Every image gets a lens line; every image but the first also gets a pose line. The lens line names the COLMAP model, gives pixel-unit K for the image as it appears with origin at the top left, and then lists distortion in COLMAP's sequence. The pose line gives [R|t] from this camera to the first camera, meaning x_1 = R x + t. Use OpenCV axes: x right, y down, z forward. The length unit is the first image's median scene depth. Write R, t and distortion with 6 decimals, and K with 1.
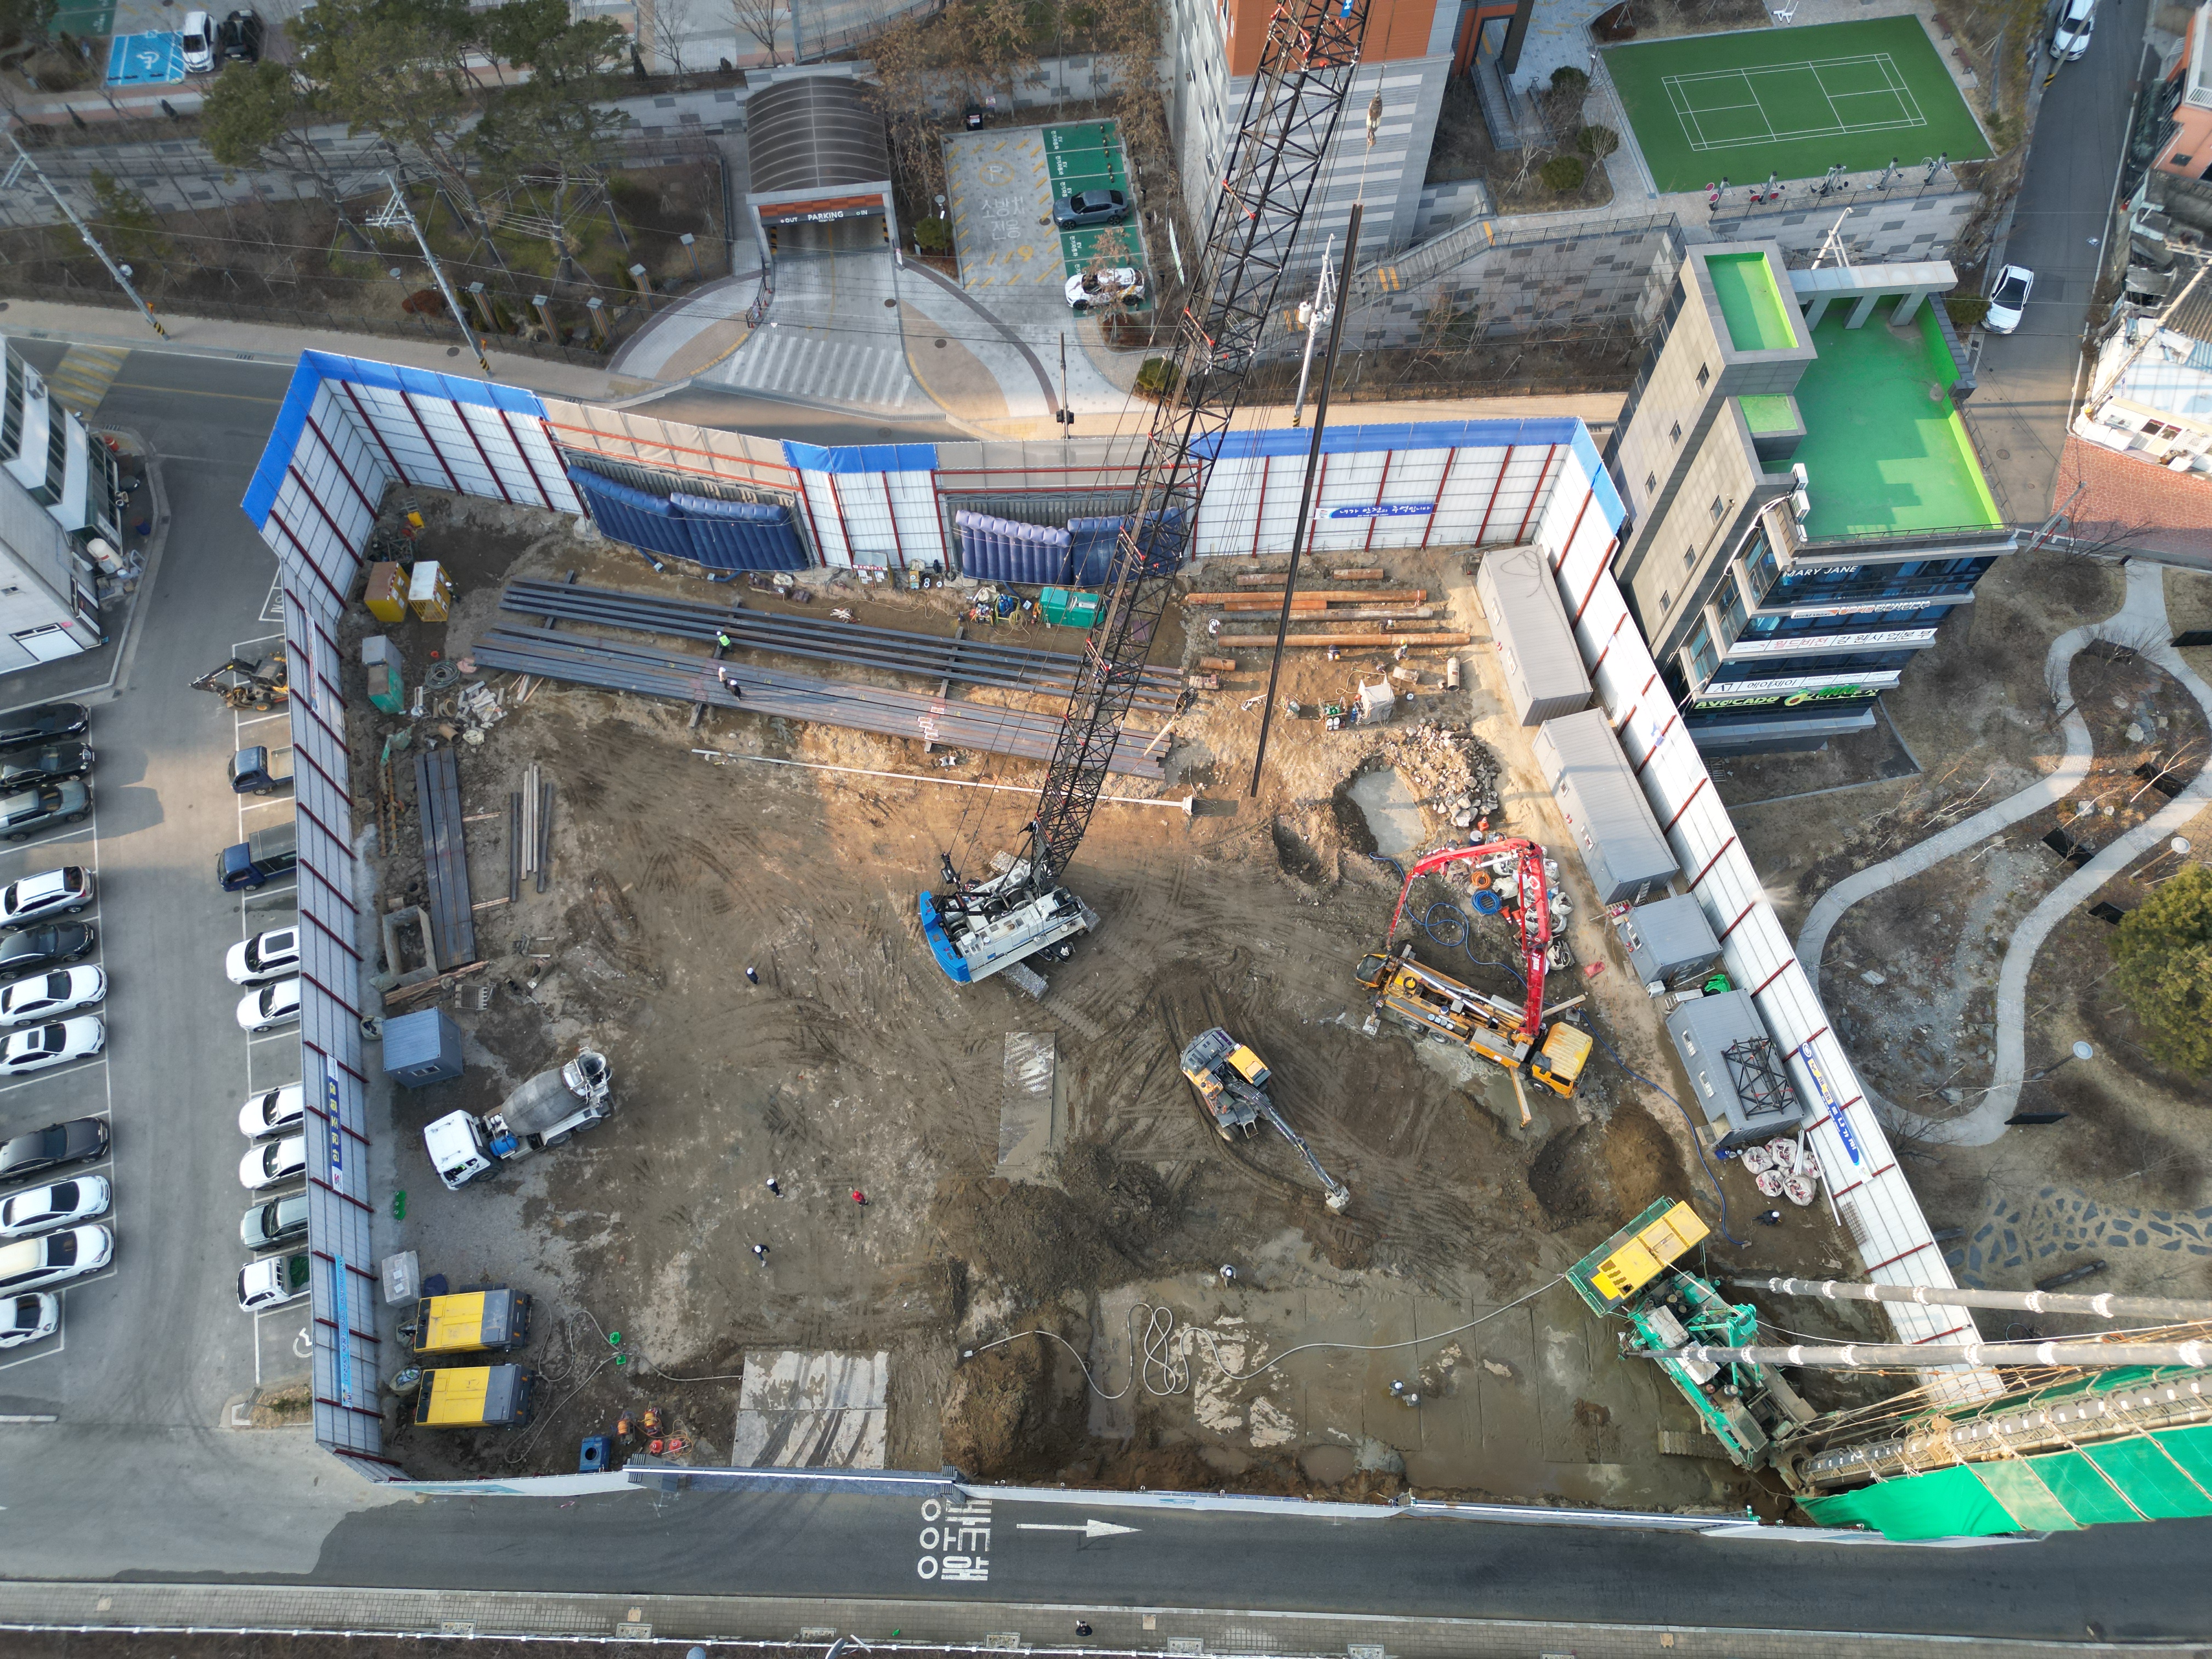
lens RADIAL K [[1561.7, 0, 1104.6], [0, 1561.7, 829.9], [0, 0, 1]] dist [0.062179, -0.044296]
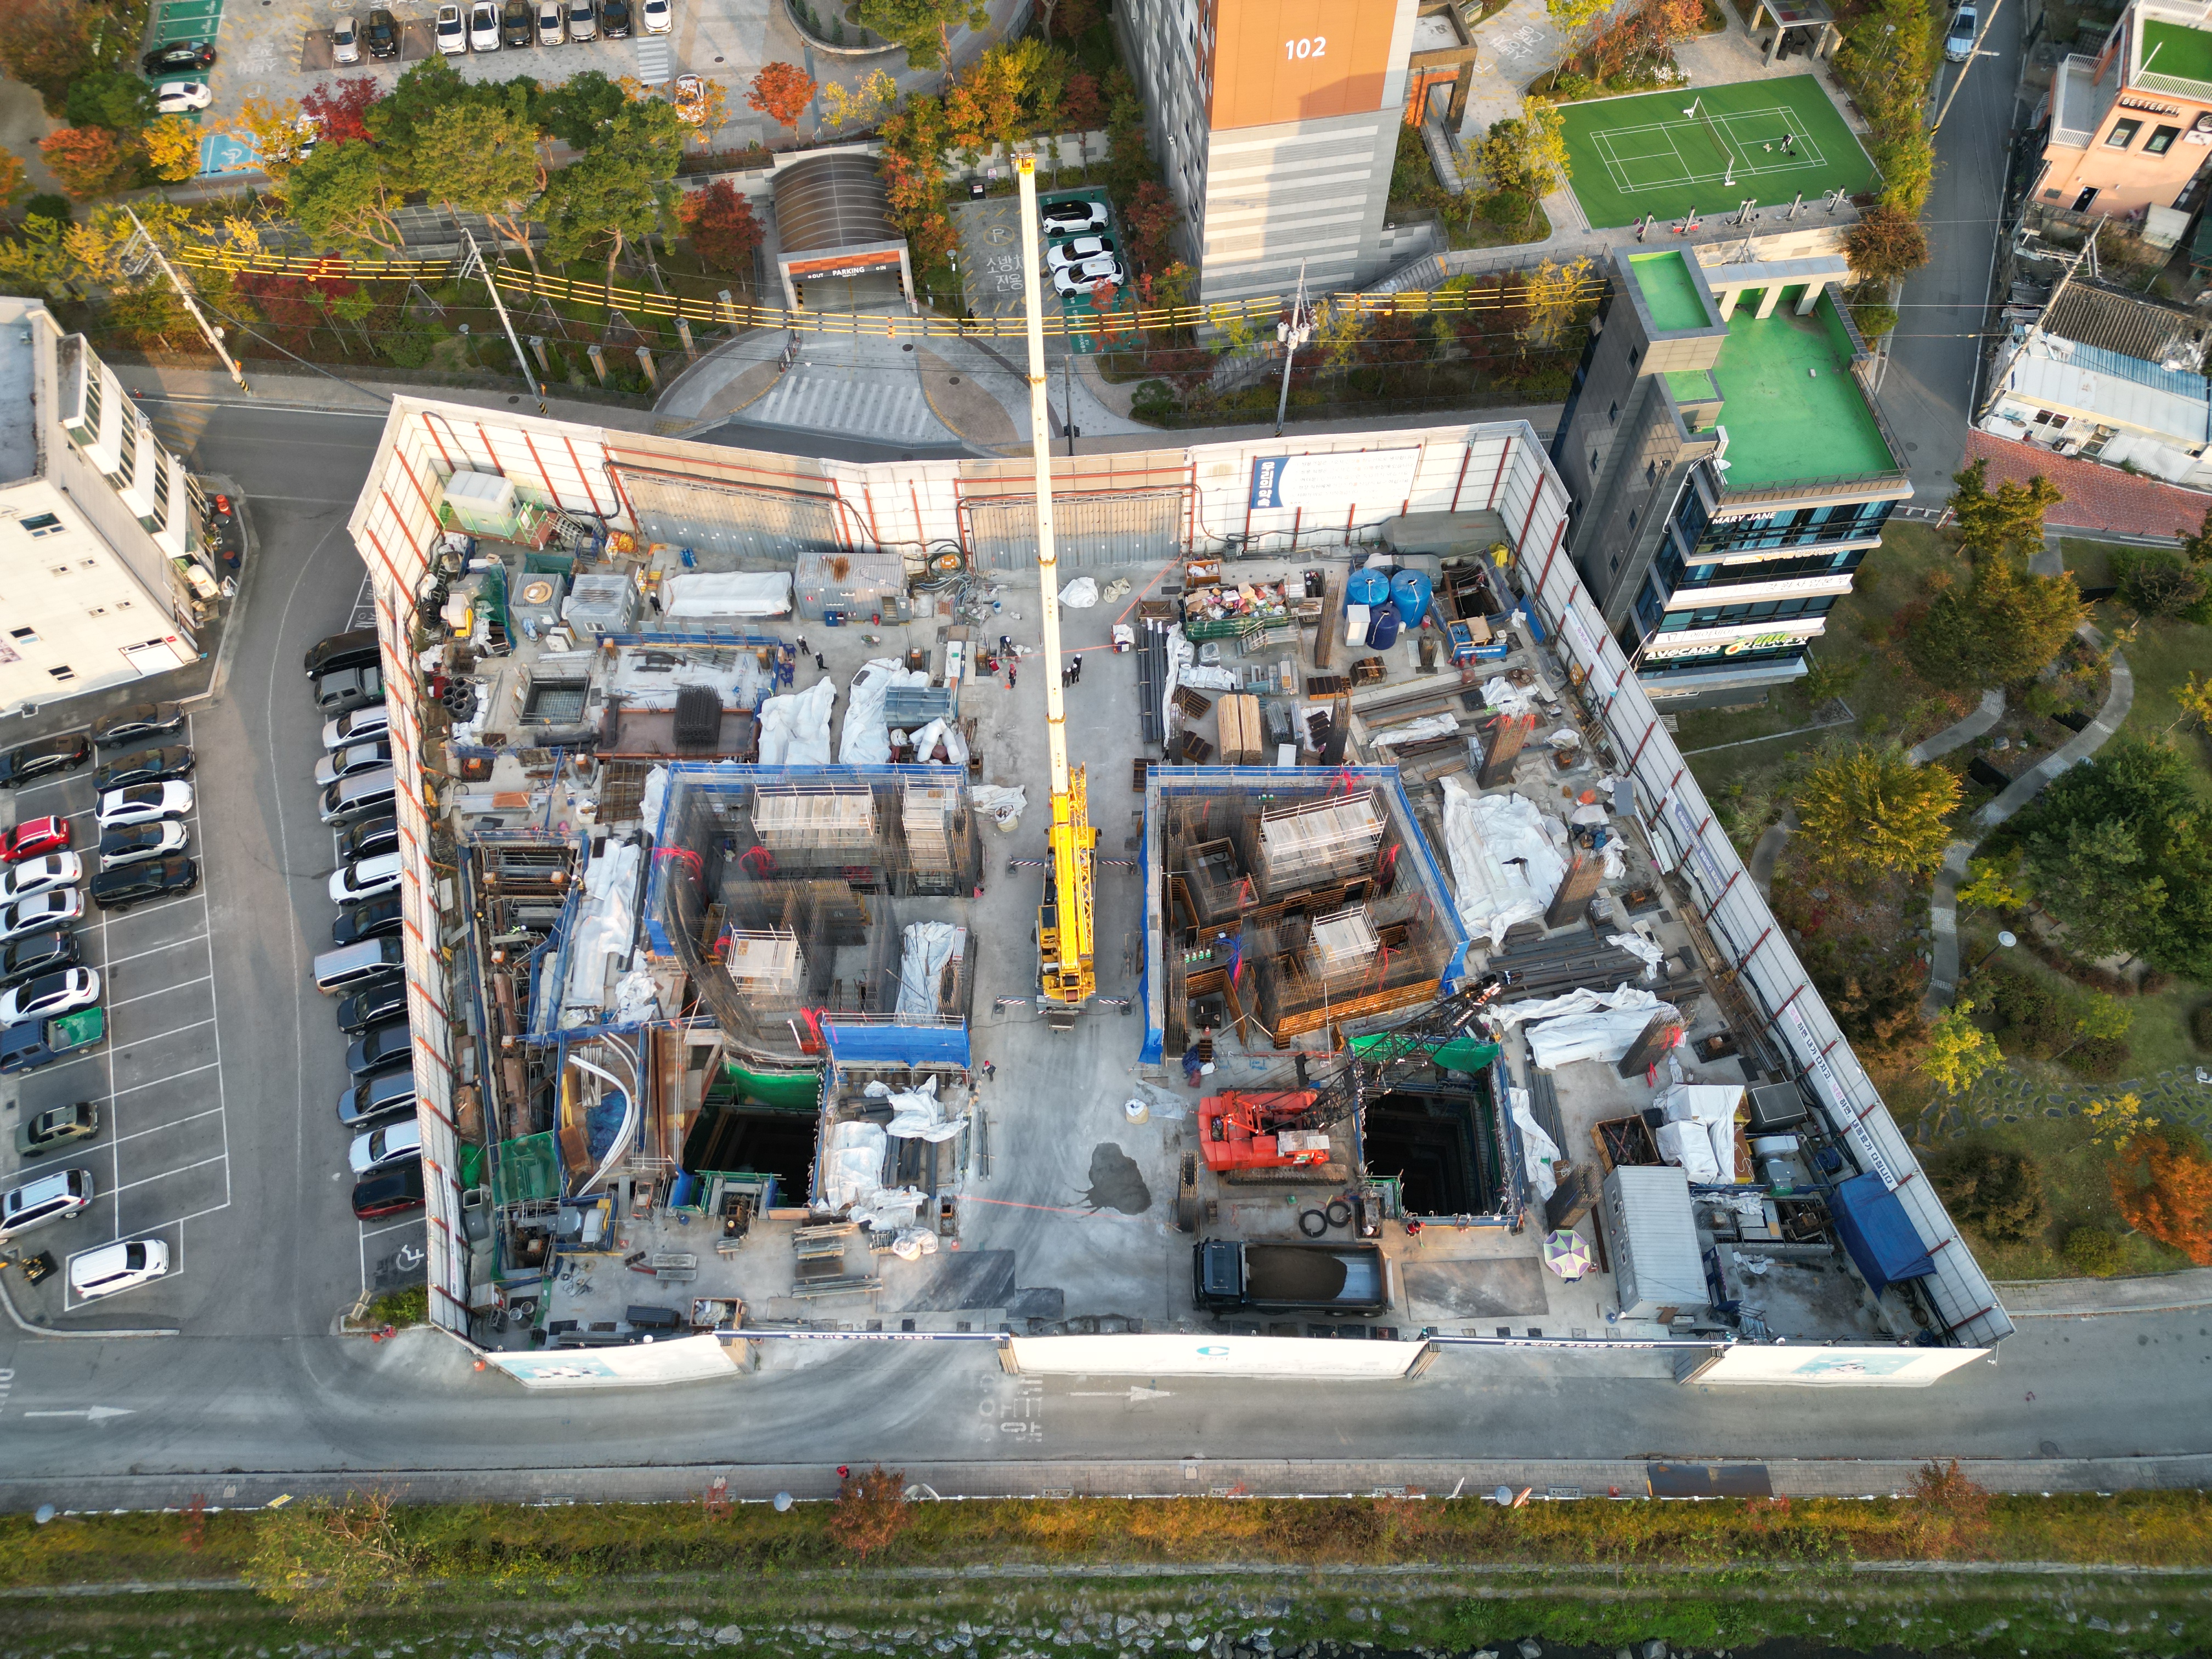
lens RADIAL K [[1550.5, 0, 1106.0], [0, 1550.5, 829.5], [0, 0, 1]] dist [0.072891, -0.051373]
pose [[0.999471, -0.030375, 0.011642, -0.021330], [0.031143, 0.996865, -0.072740, 0.096101], [-0.009396, 0.073064, 0.997283, -0.081975]]
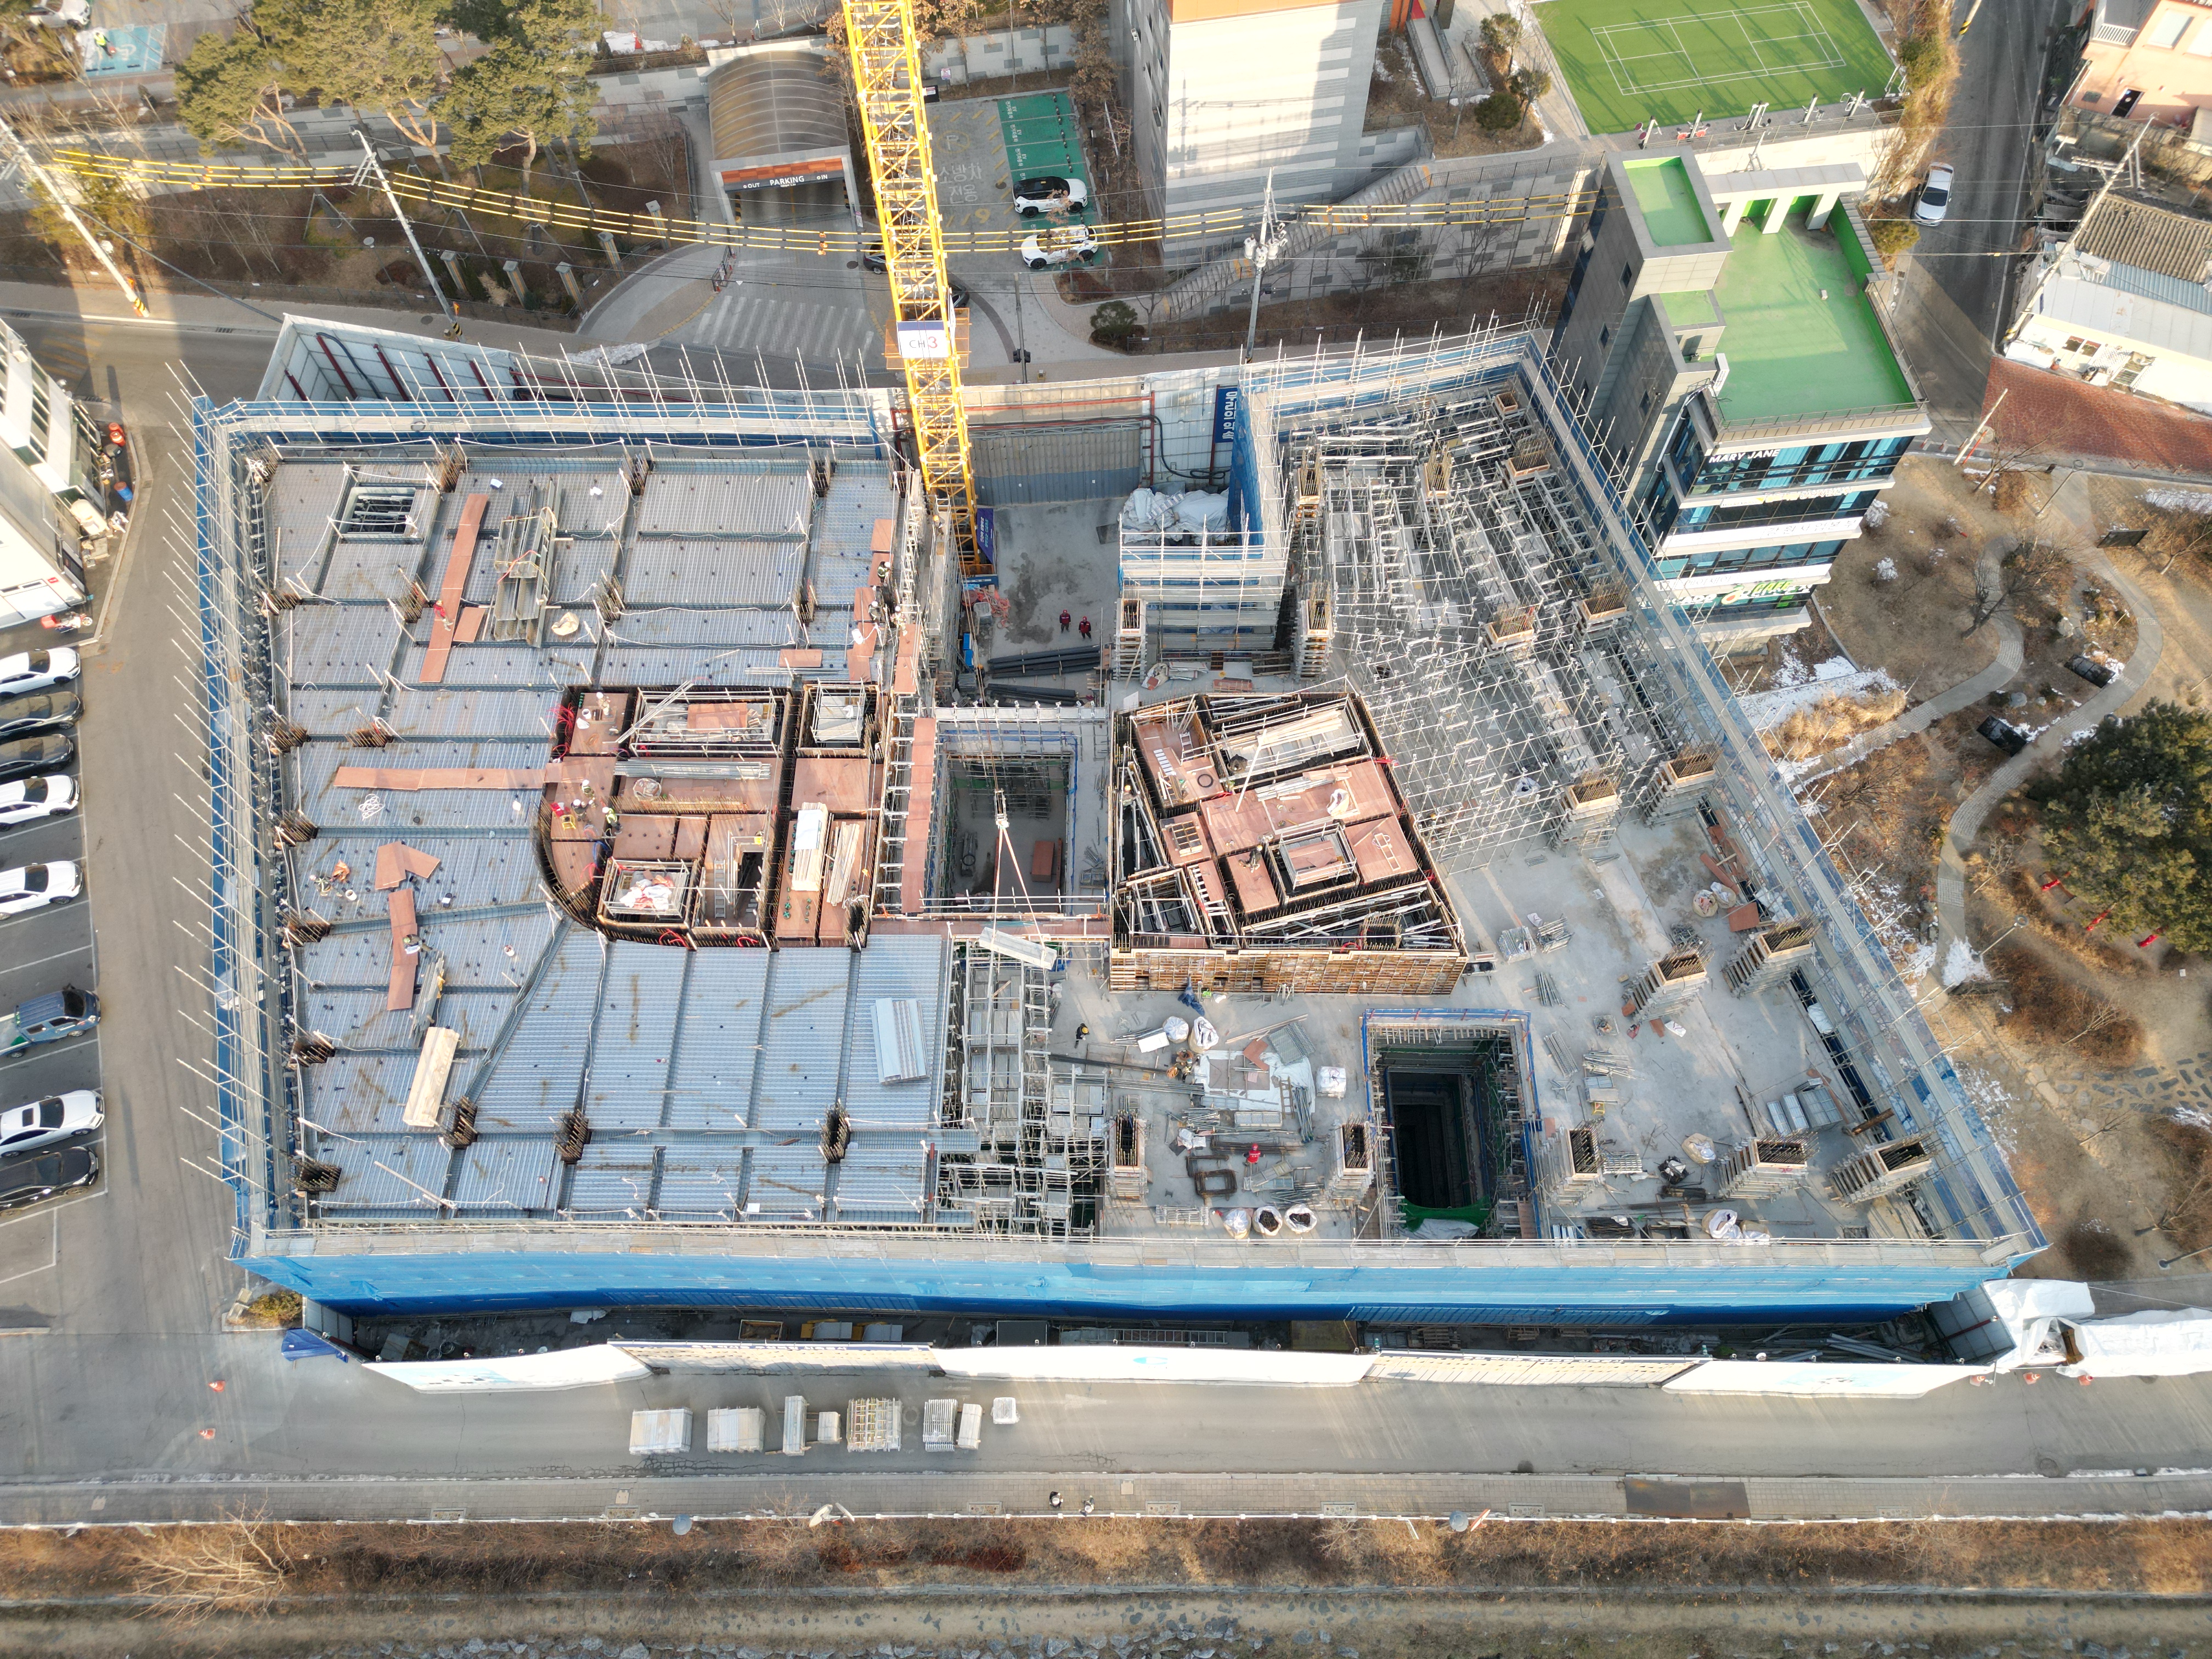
lens RADIAL K [[1550.5, 0, 1106.0], [0, 1550.5, 829.5], [0, 0, 1]] dist [0.072891, -0.051373]
pose [[0.999594, -0.027784, 0.006389, 0.014059], [0.027952, 0.999220, -0.027886, 0.074075], [-0.005609, 0.028053, 0.999591, -0.018292]]
